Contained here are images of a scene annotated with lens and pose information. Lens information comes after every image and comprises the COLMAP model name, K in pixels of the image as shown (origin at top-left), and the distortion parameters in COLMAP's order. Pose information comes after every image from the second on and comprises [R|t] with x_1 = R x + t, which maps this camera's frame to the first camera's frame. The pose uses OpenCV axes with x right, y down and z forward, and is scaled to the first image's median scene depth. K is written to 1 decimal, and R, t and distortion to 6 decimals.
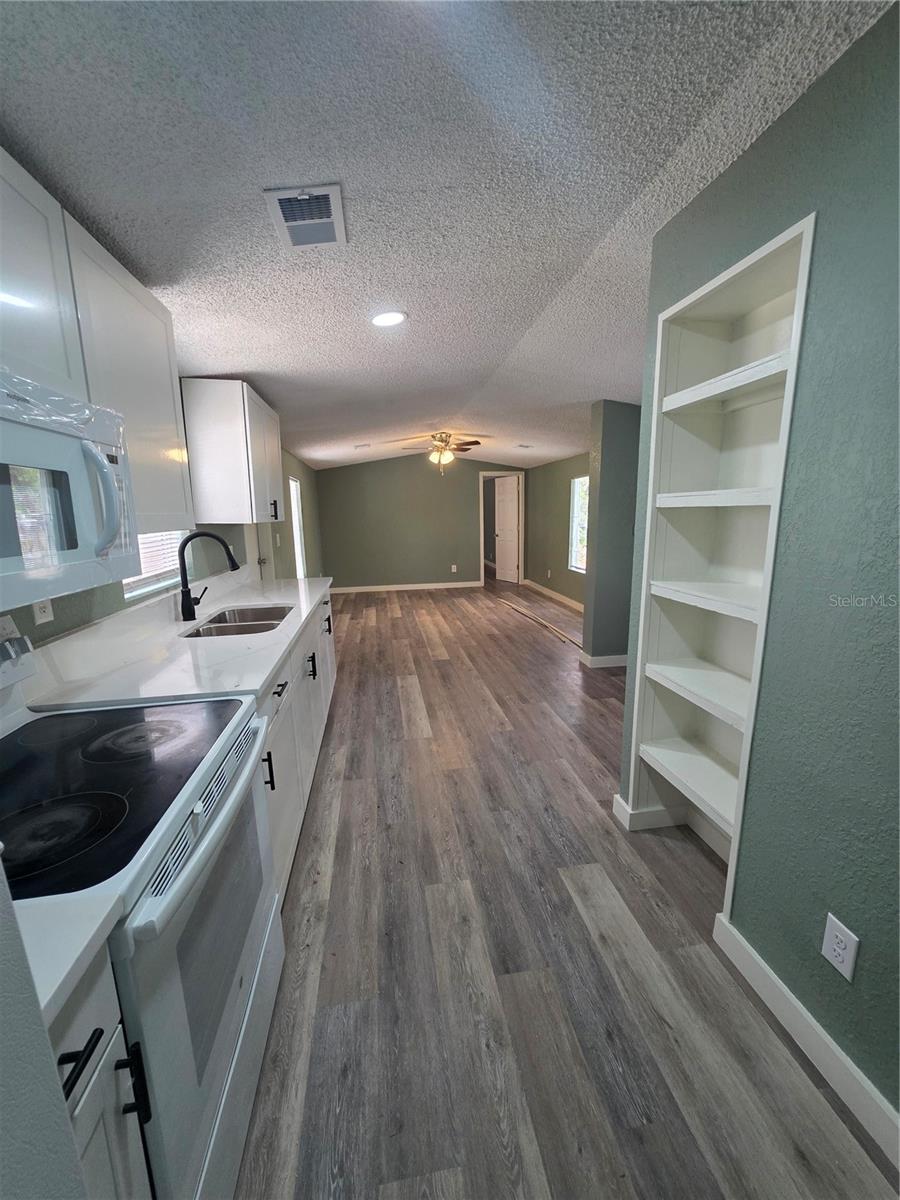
lens RADIAL K [[480.4, 0, 454.4], [0, 480.4, 606.0], [0, 0, 1]] dist [0.002936, 0.000021]
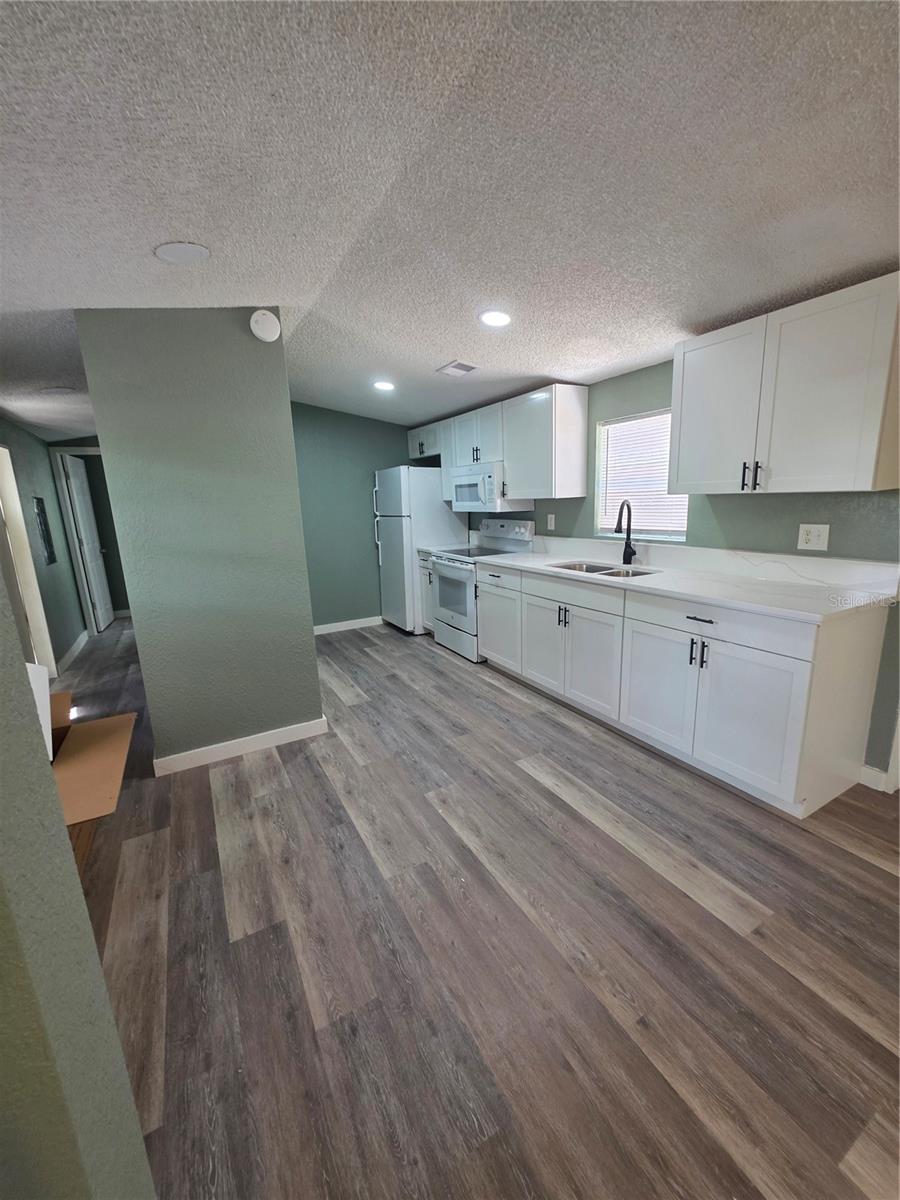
lens RADIAL K [[480.4, 0, 454.4], [0, 480.4, 606.0], [0, 0, 1]] dist [0.002936, 0.000021]
pose [[-0.936186, 0.127643, -0.327510, 0.289846], [-0.015314, 0.916042, 0.400790, -0.309553], [0.351171, 0.380229, -0.855631, 1.559241]]
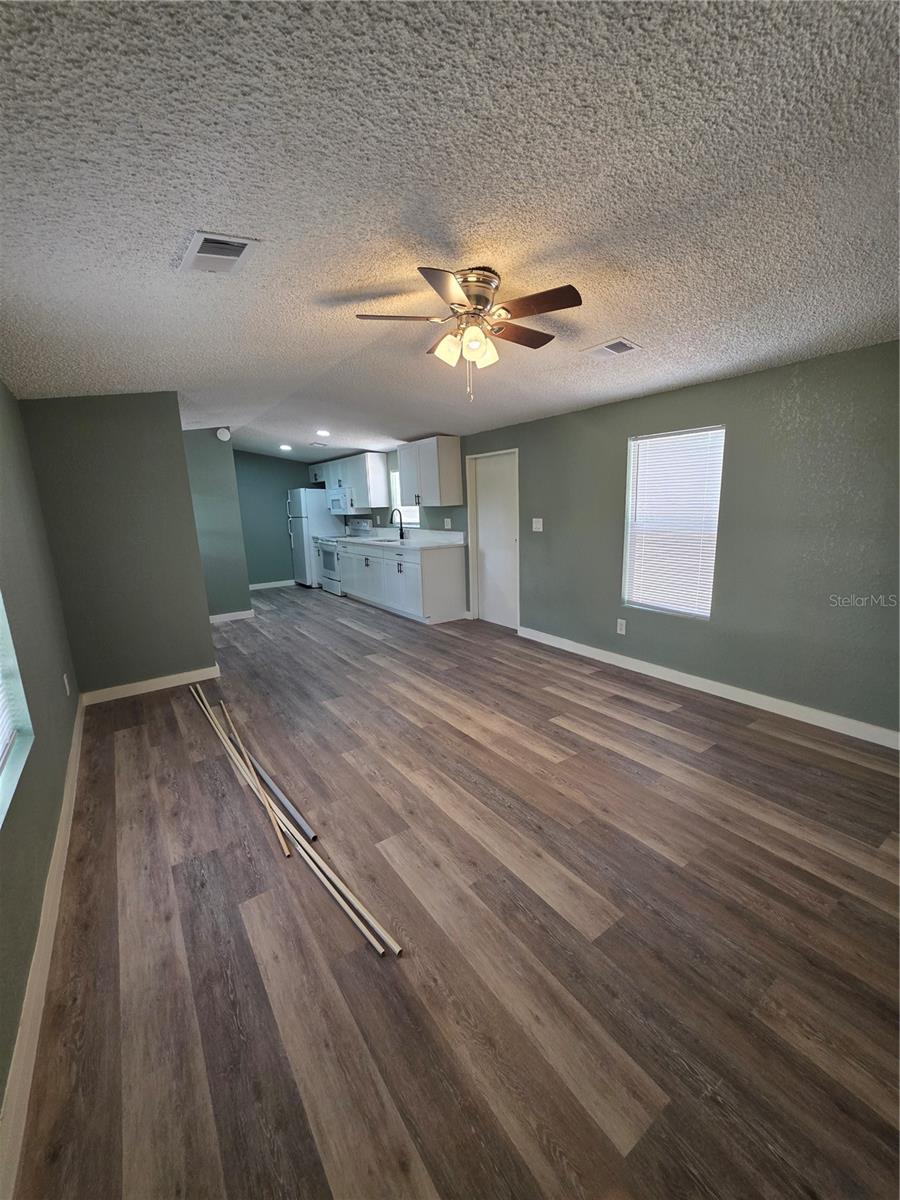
lens RADIAL K [[480.4, 0, 454.4], [0, 480.4, 606.0], [0, 0, 1]] dist [0.002936, 0.000021]
pose [[-0.896482, 0.136535, -0.421519, 0.337530], [-0.040622, 0.922004, 0.385043, -0.555127], [0.441214, 0.362307, -0.821014, 2.791230]]
